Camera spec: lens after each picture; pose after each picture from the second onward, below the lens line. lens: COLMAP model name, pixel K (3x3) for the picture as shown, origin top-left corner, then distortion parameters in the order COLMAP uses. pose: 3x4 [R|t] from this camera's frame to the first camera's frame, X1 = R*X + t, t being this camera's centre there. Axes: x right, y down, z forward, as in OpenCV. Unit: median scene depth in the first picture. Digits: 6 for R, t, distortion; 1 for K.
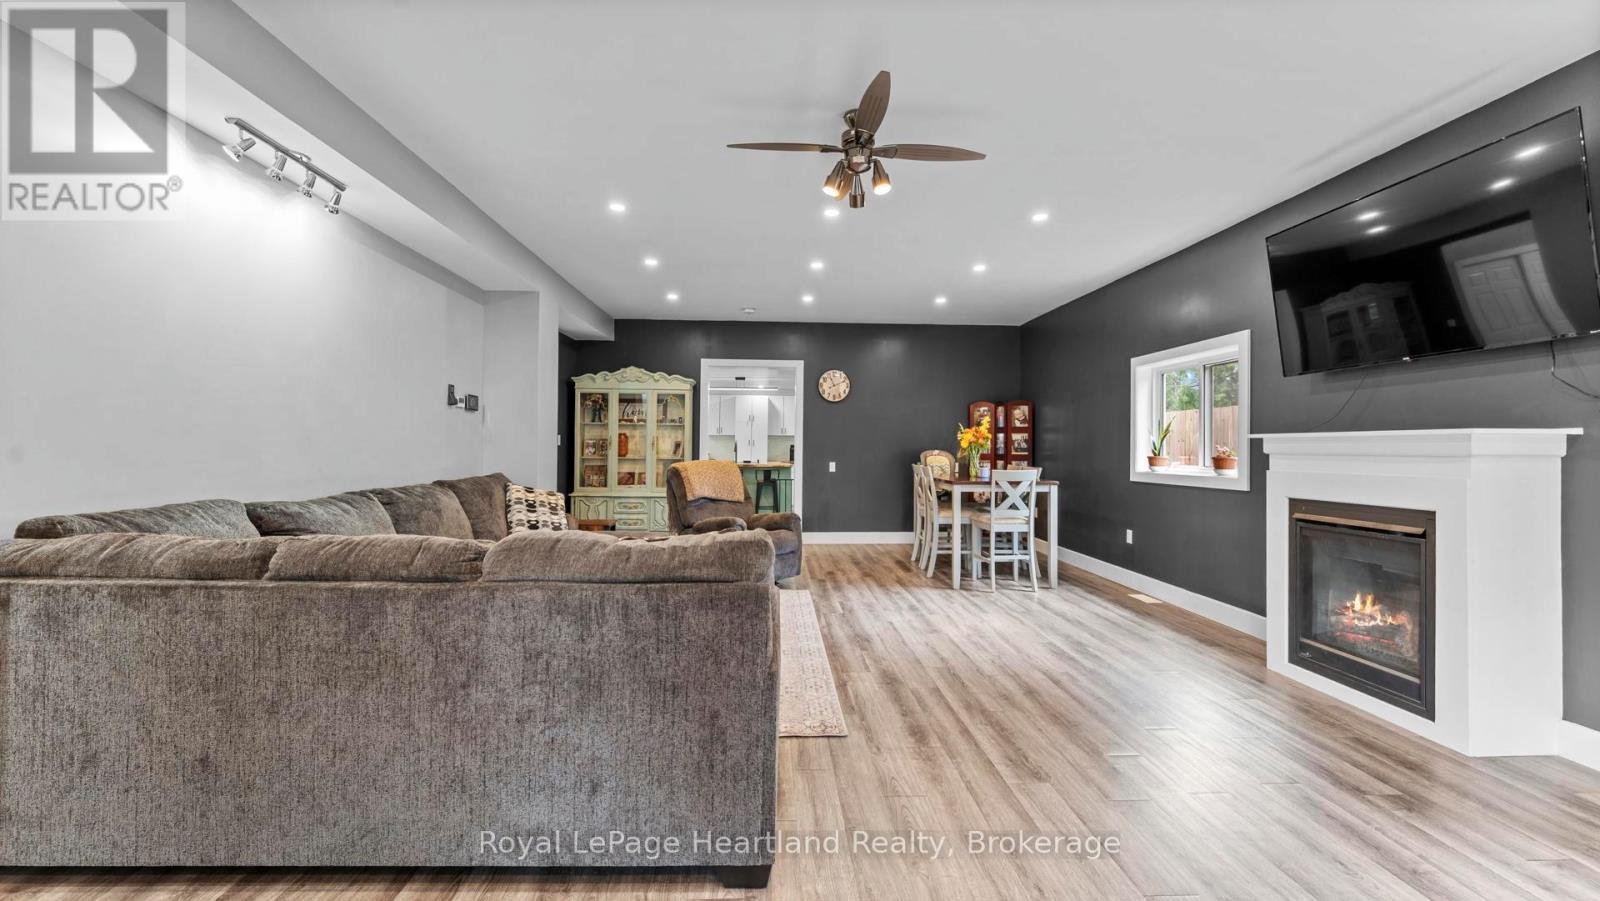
lens RADIAL K [[658.7, 0, 773.4], [0, 658.7, 445.3], [0, 0, 1]] dist [-0.000811, -0.000090]
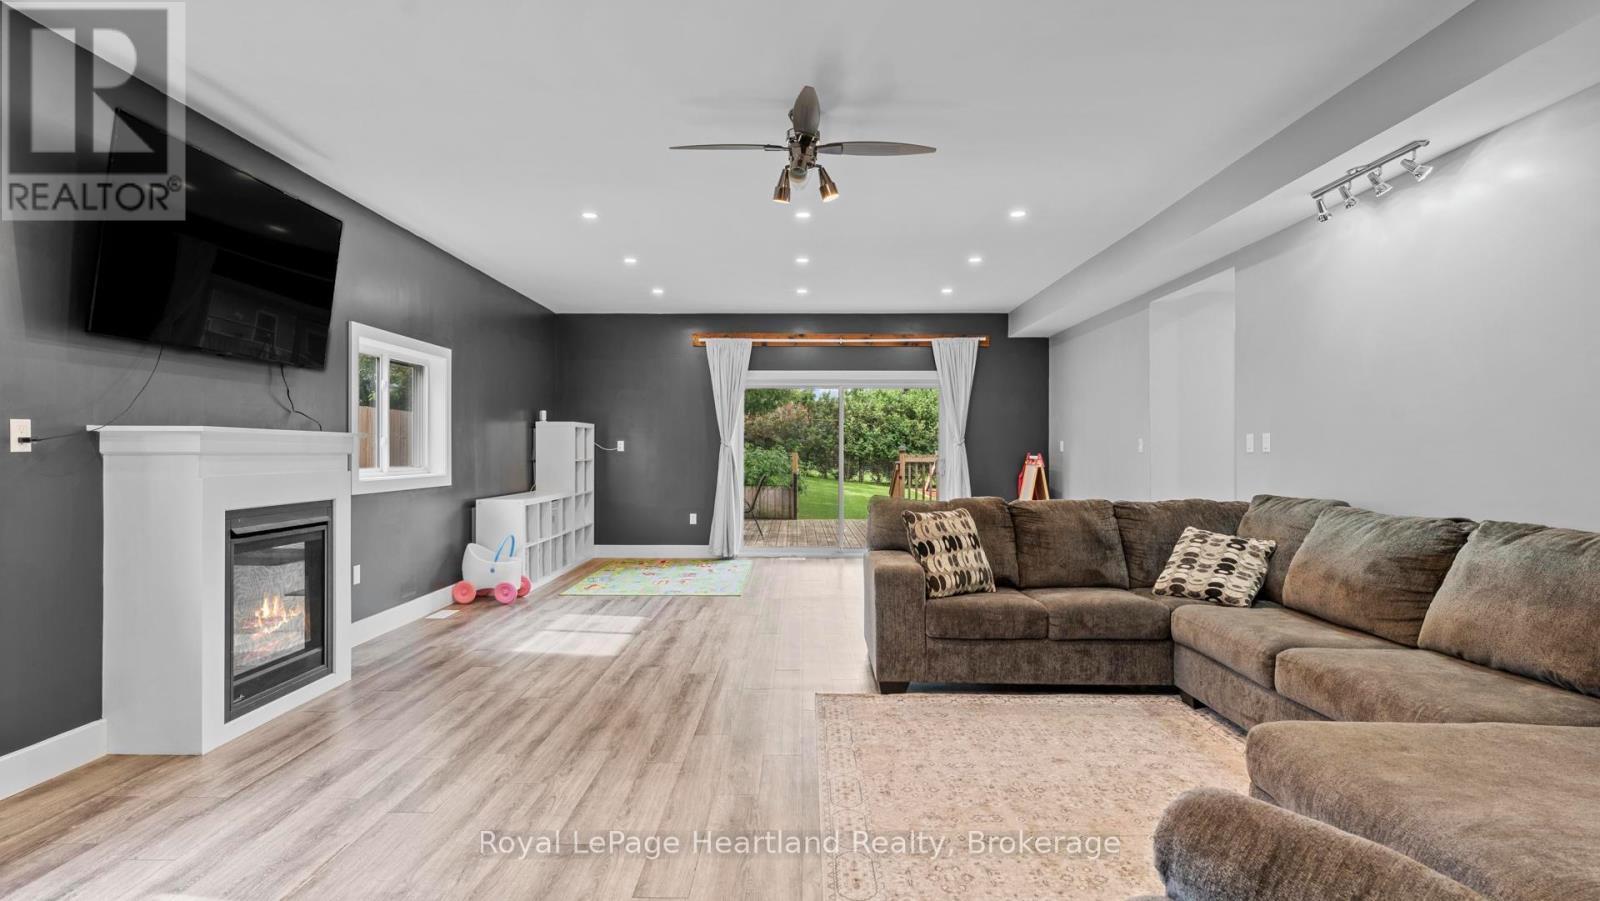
lens RADIAL K [[784.3, 0, 800.0], [0, 784.3, 450.5], [0, 0, 1]] dist [-0.000660, -0.000157]
pose [[-0.999874, -0.009852, 0.012463, 0.059071], [-0.009939, 0.999926, -0.006974, 0.005276], [-0.012393, -0.007097, -0.999898, 1.115280]]
